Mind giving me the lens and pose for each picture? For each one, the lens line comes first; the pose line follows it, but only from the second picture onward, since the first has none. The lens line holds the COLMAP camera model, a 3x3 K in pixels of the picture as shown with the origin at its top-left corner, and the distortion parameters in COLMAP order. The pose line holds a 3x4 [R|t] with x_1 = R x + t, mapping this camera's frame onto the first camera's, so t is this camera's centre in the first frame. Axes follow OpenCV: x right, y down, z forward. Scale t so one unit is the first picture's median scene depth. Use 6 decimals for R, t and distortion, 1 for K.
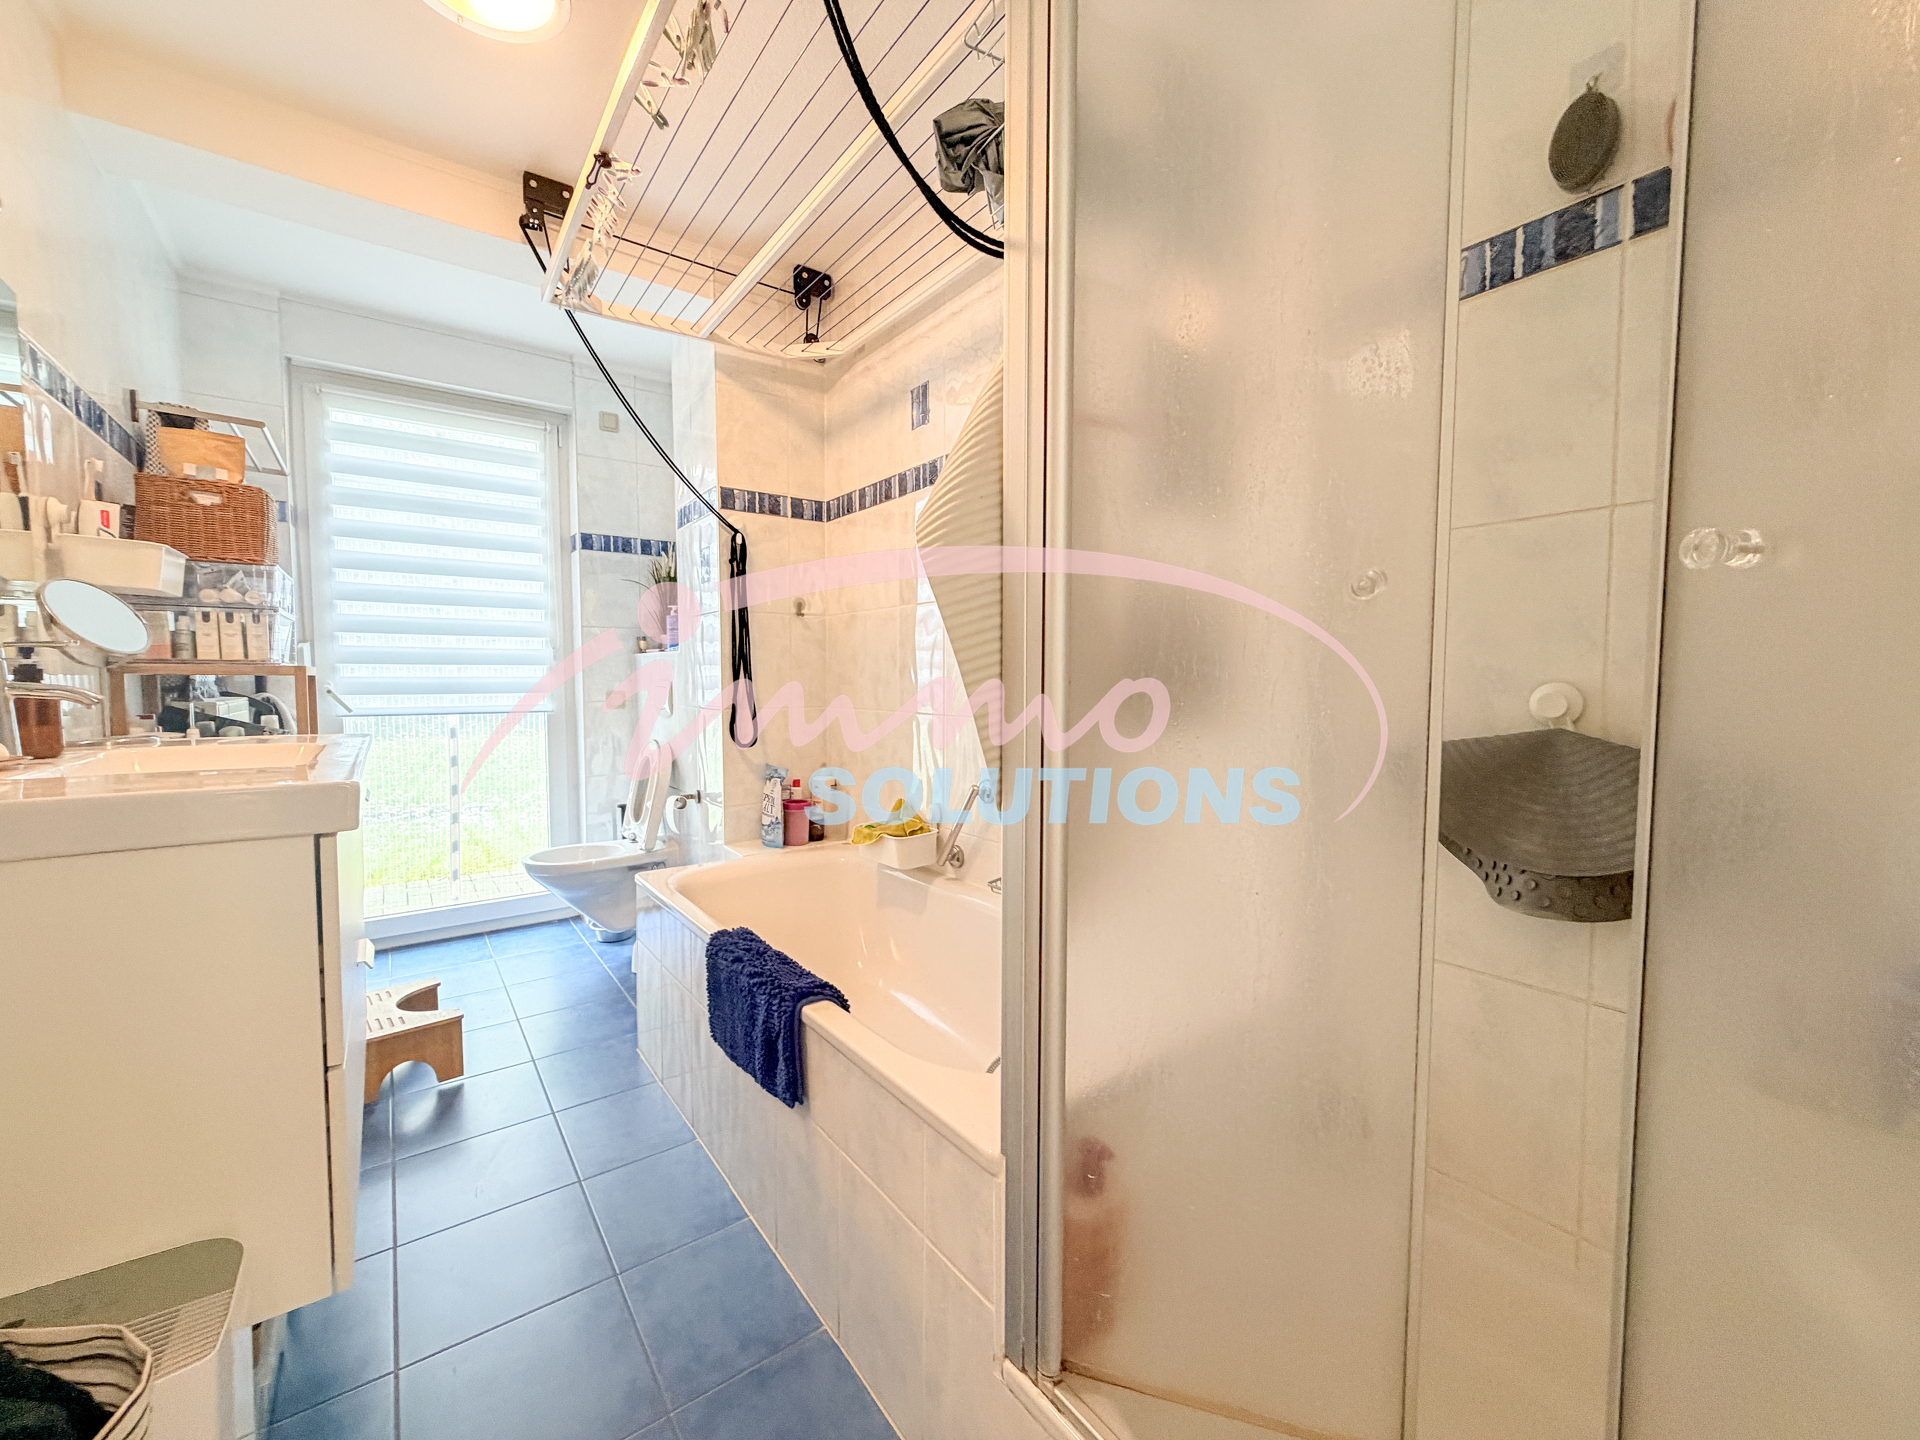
lens RADIAL K [[768.6, 0, 958.9], [0, 768.6, 720.7], [0, 0, 1]] dist [0.000608, 0.000336]
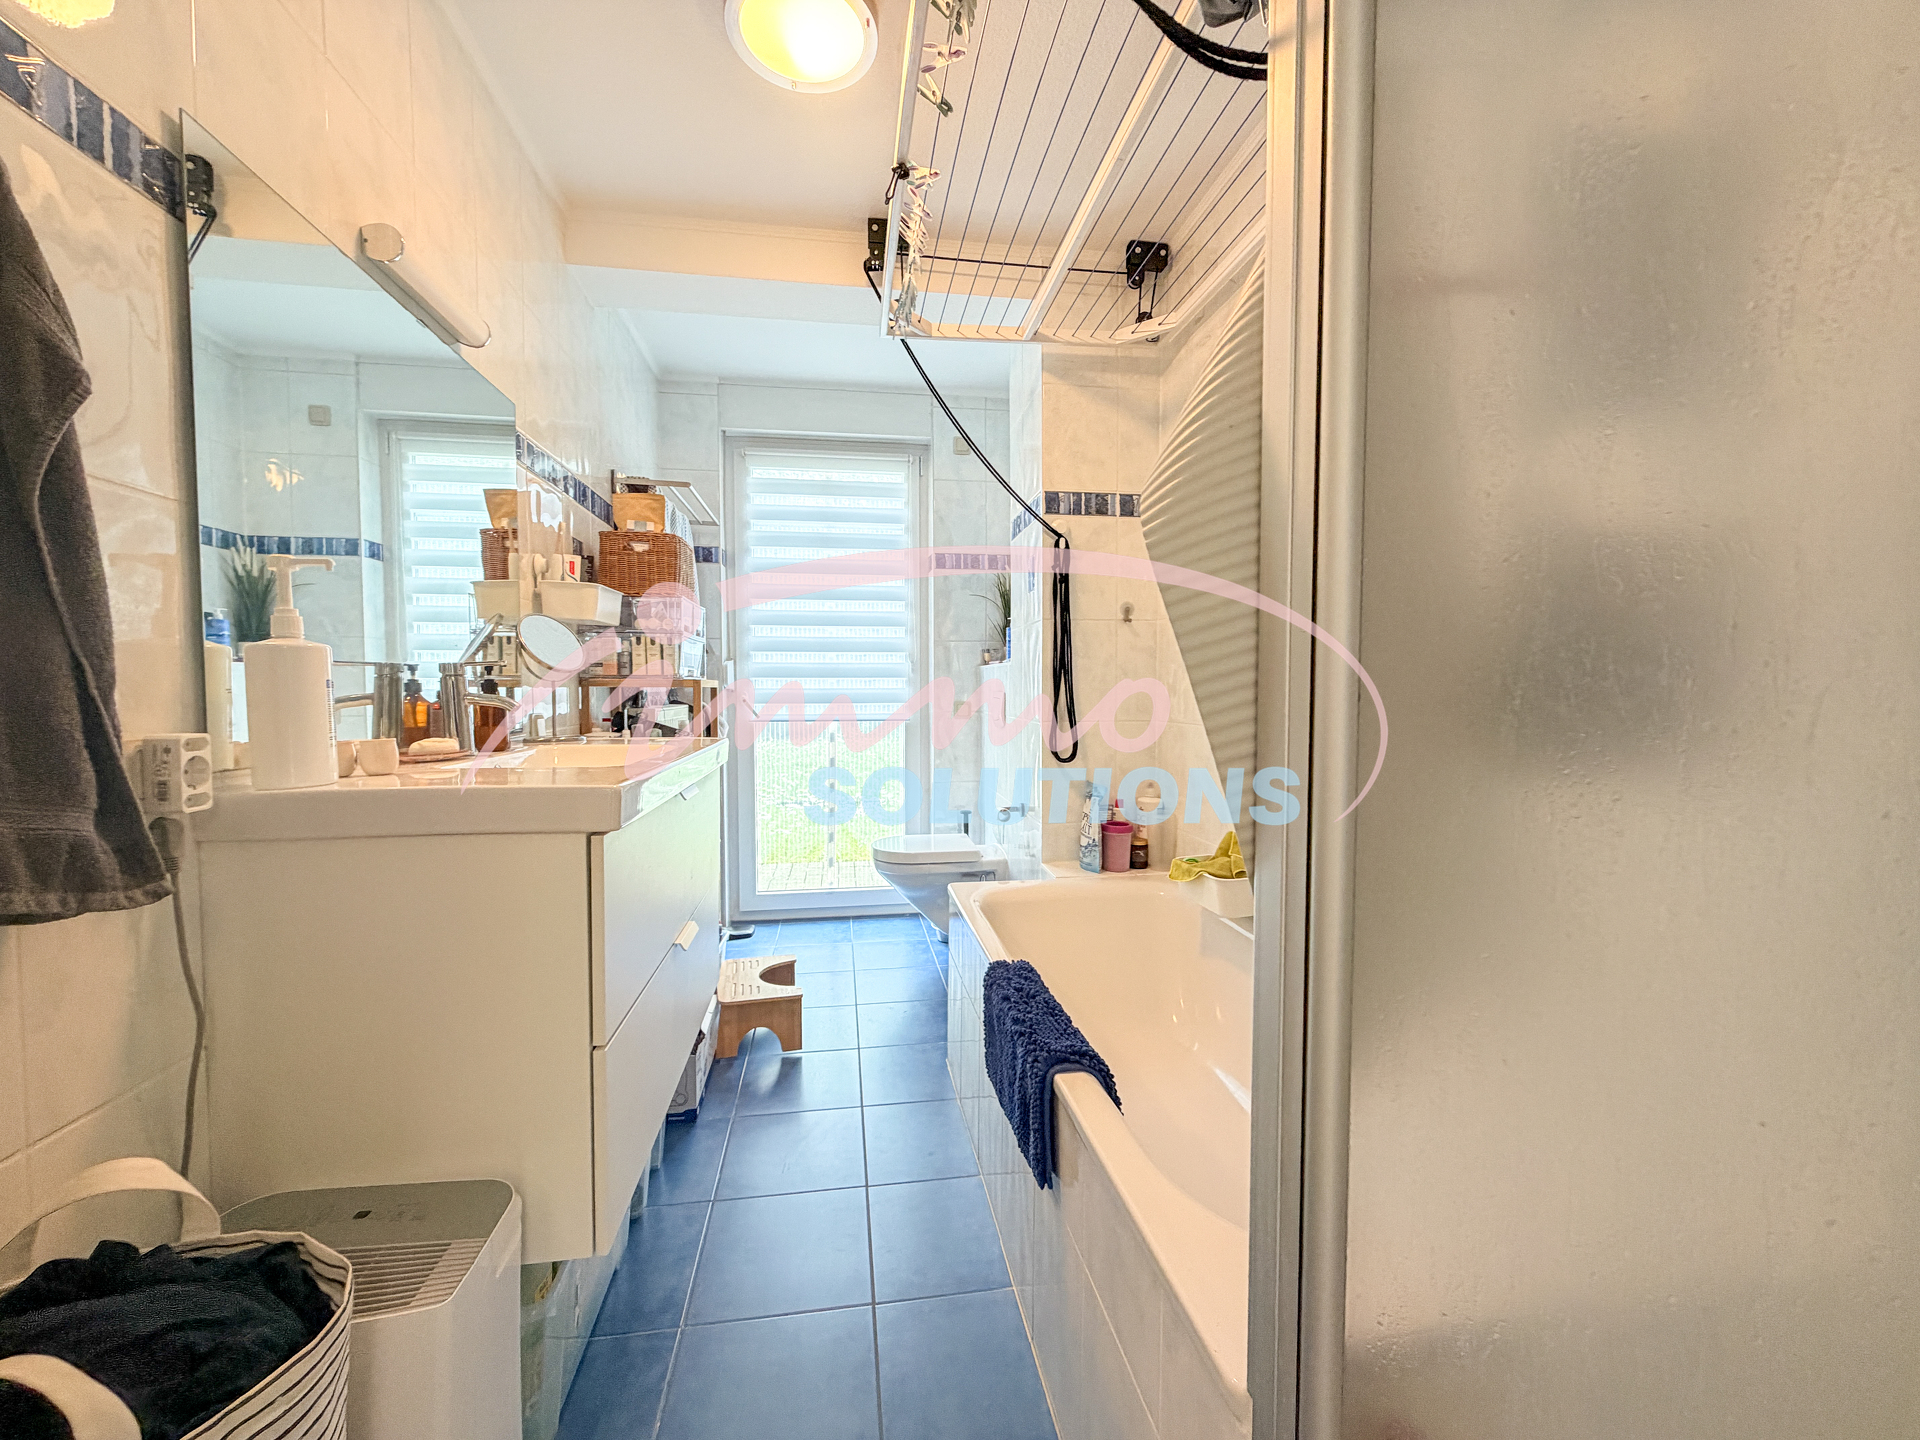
lens RADIAL K [[768.6, 0, 957.8], [0, 768.6, 720.6], [0, 0, 1]] dist [0.000608, 0.000336]
pose [[0.882733, 0.018661, -0.469503, 0.060168], [-0.025517, 0.999640, -0.008242, -0.006883], [0.469181, 0.019256, 0.882892, 0.118645]]
